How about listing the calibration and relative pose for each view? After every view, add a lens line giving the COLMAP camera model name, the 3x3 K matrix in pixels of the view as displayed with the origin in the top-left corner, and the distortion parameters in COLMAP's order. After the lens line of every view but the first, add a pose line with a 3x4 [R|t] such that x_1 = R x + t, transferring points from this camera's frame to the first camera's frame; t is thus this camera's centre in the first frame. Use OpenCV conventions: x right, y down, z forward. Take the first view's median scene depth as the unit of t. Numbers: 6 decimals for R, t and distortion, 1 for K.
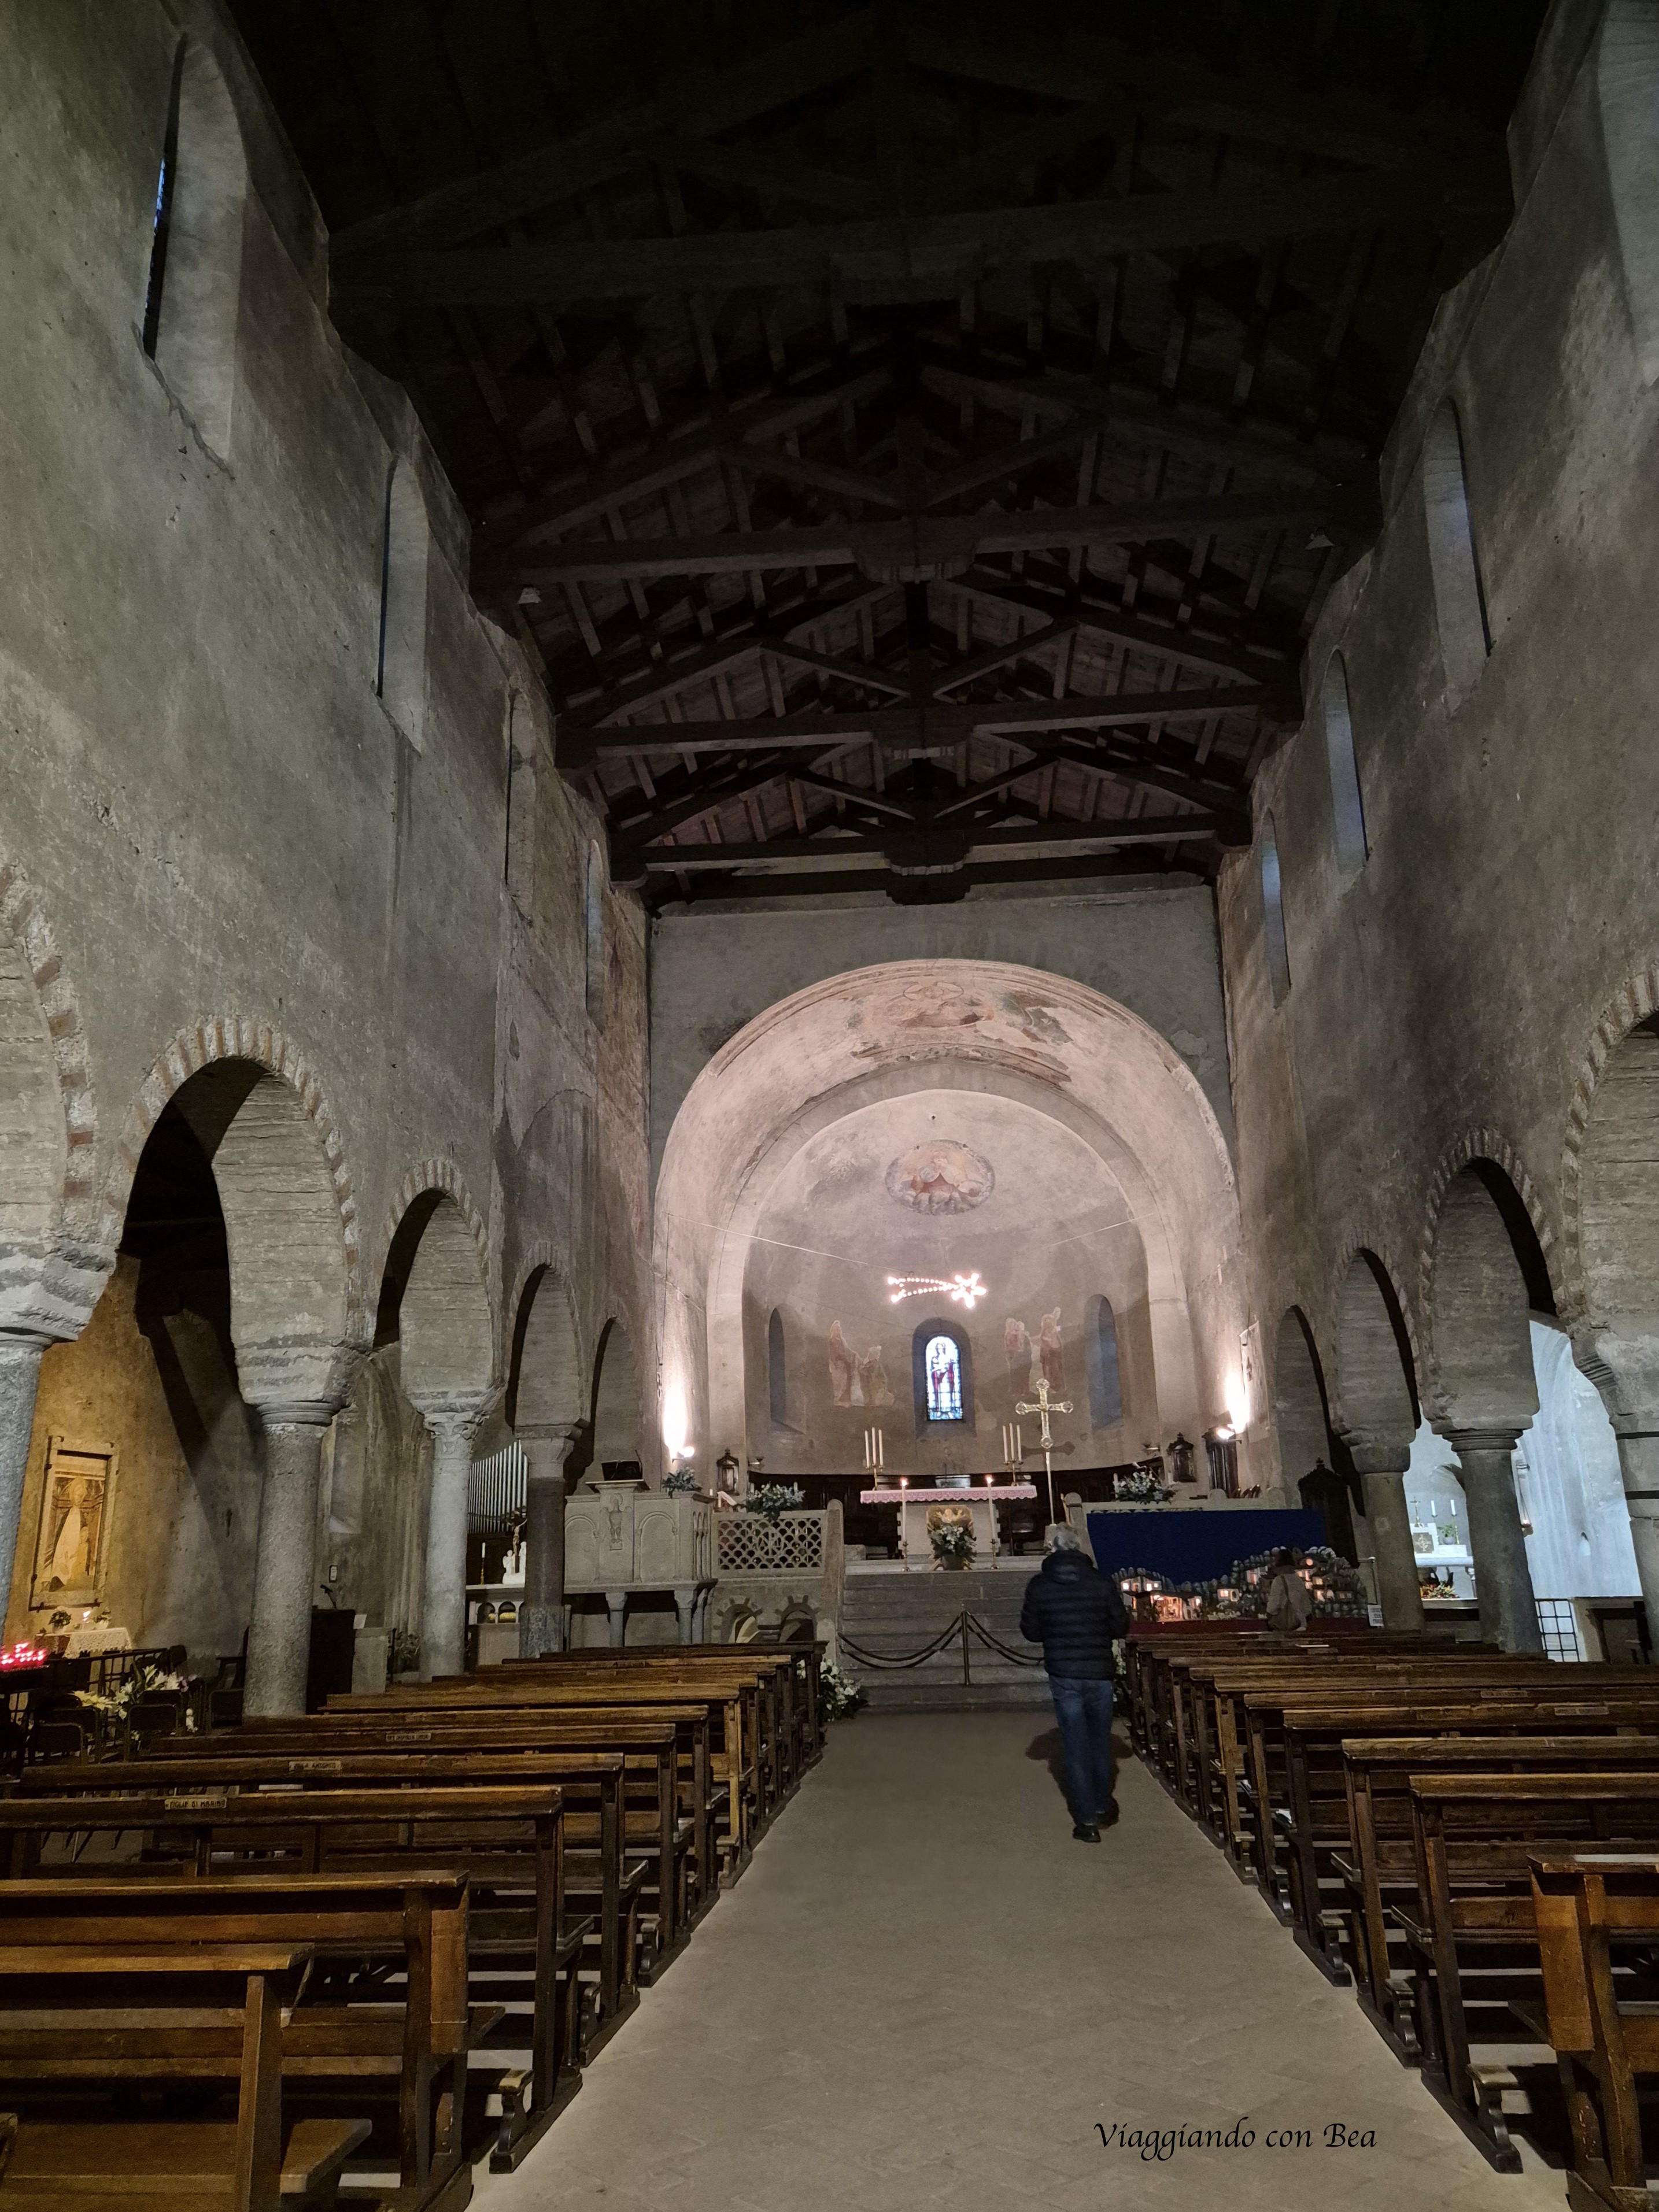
lens RADIAL K [[1567.3, 0, 843.5], [0, 1567.3, 1119.2], [0, 0, 1]] dist [0.093752, -0.000132]
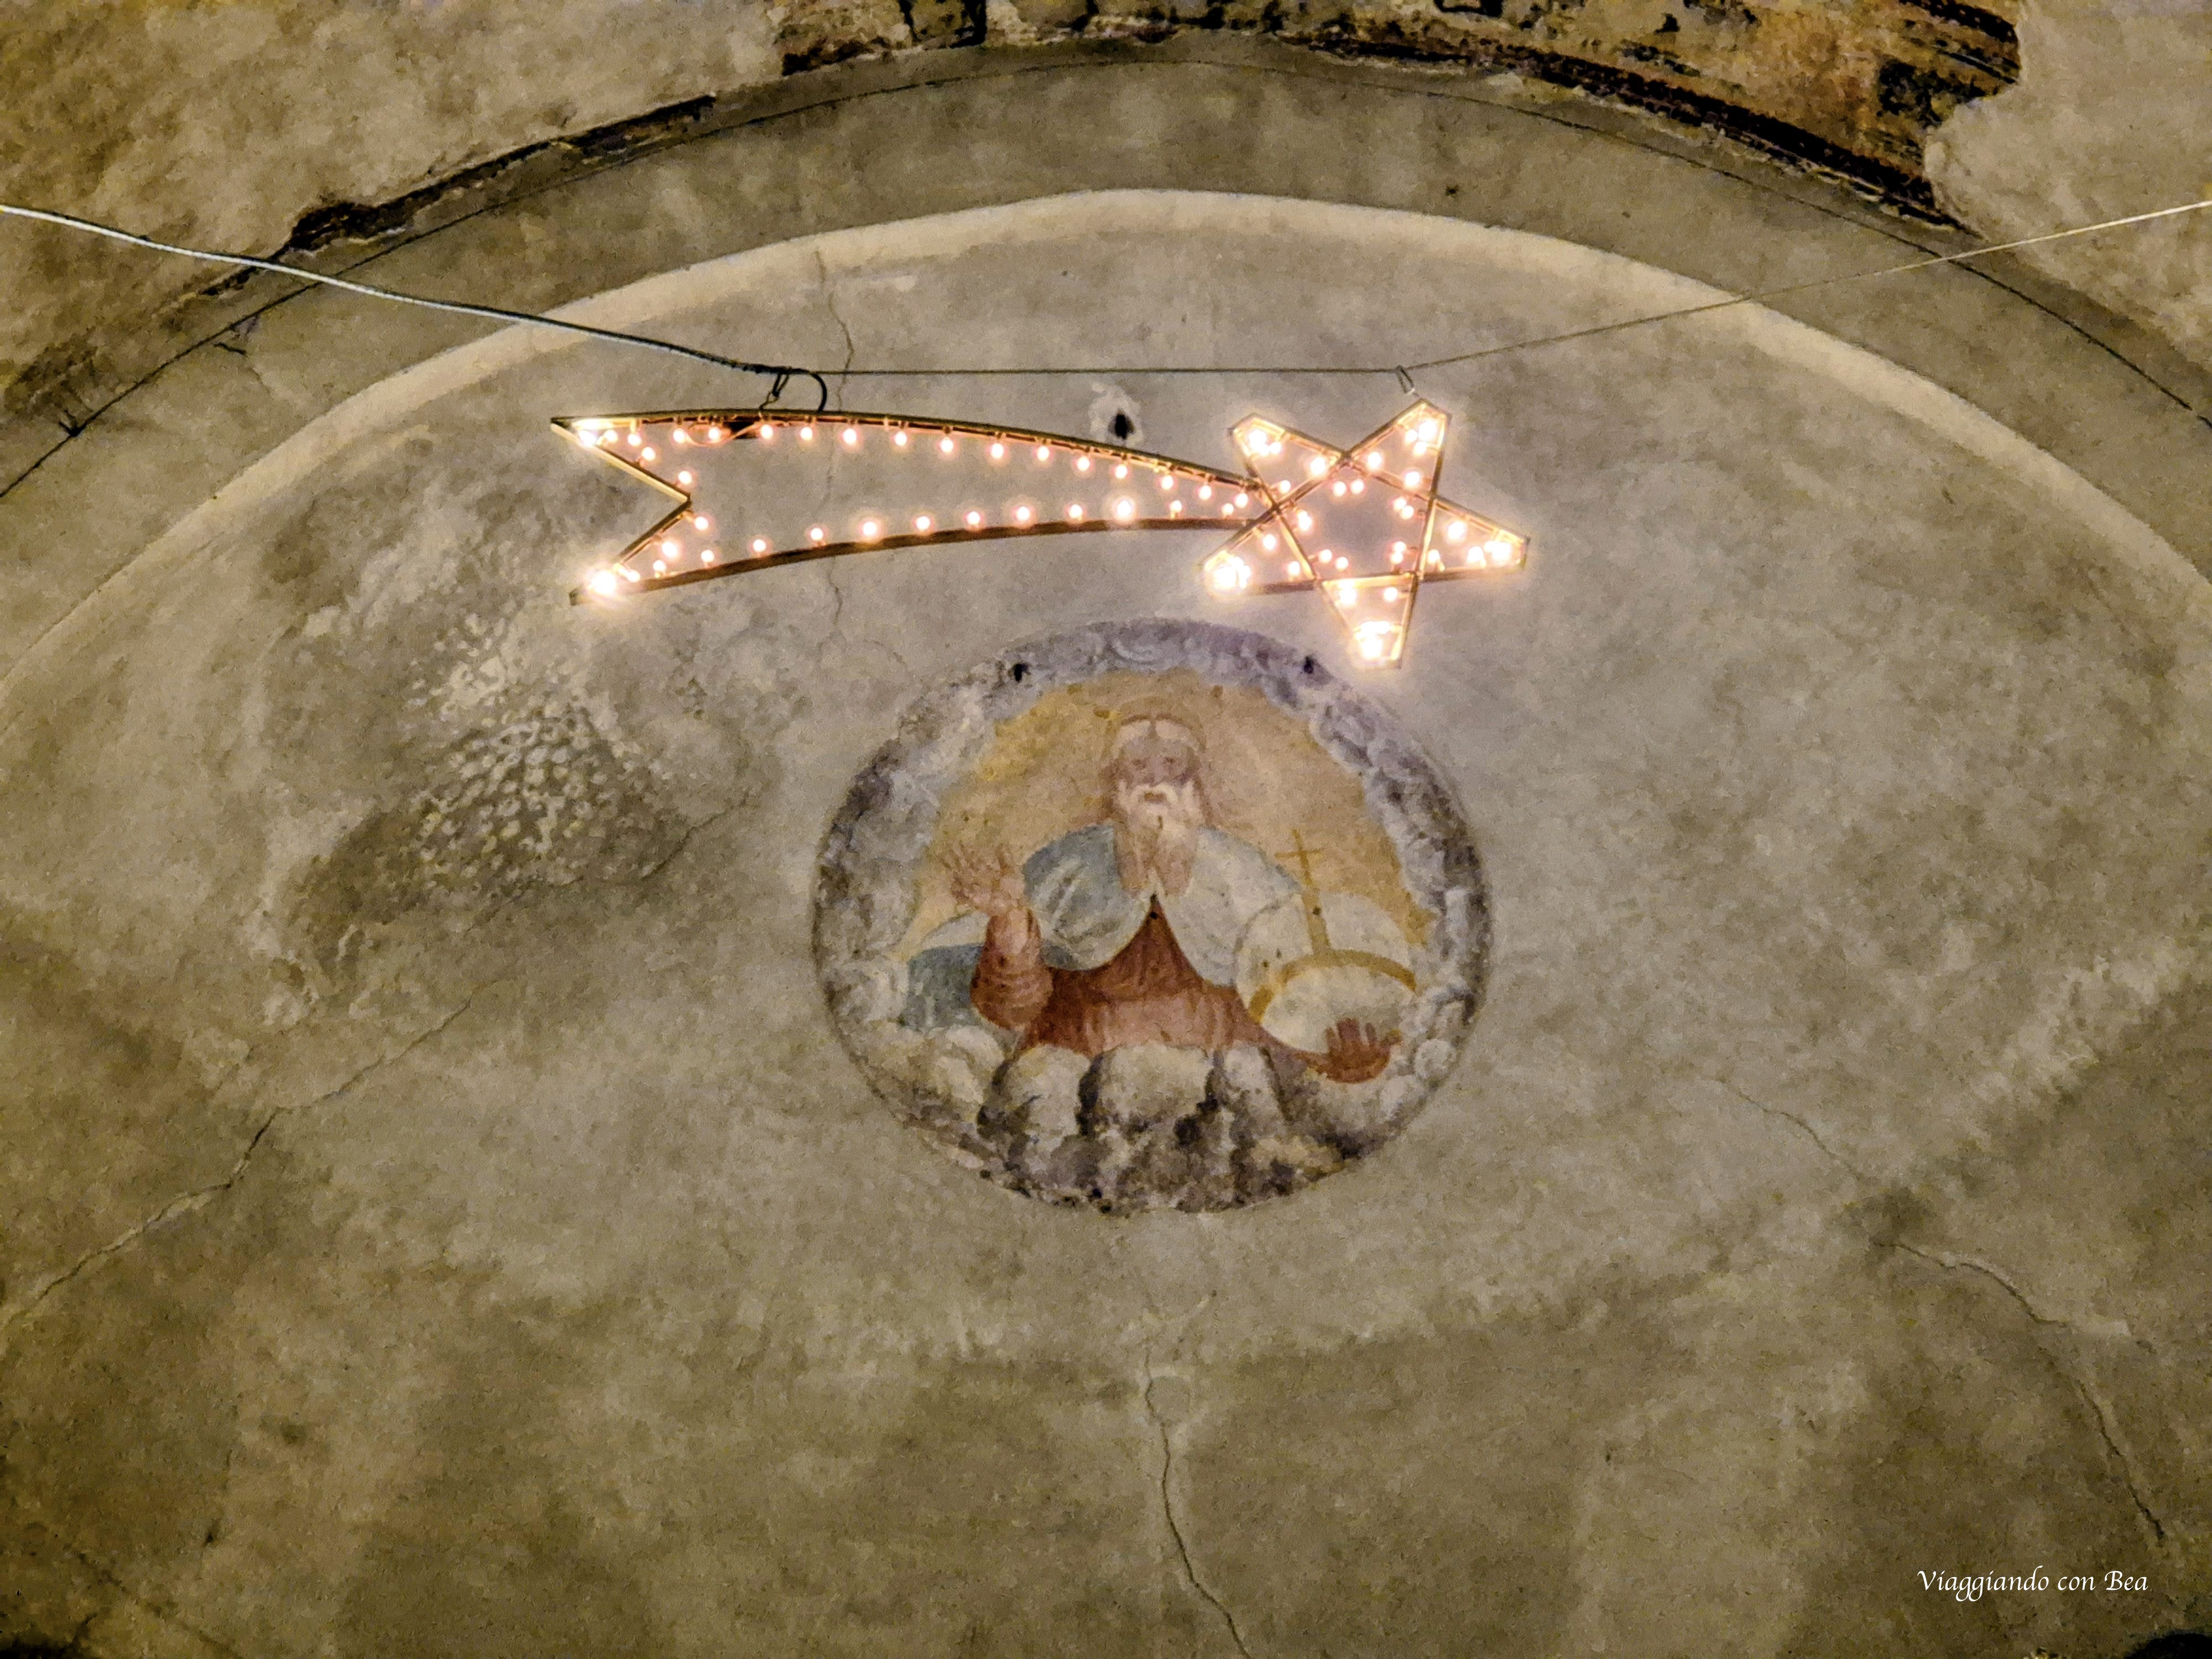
lens RADIAL K [[4408.5, 0, 1106.0], [0, 4408.5, 829.5], [0, 0, 1]] dist [-0.228355, 0.093770]
pose [[0.998404, 0.047574, 0.030438, 0.173151], [-0.037166, 0.959232, -0.280166, 0.630357], [-0.042526, 0.278588, 0.959469, 2.283398]]
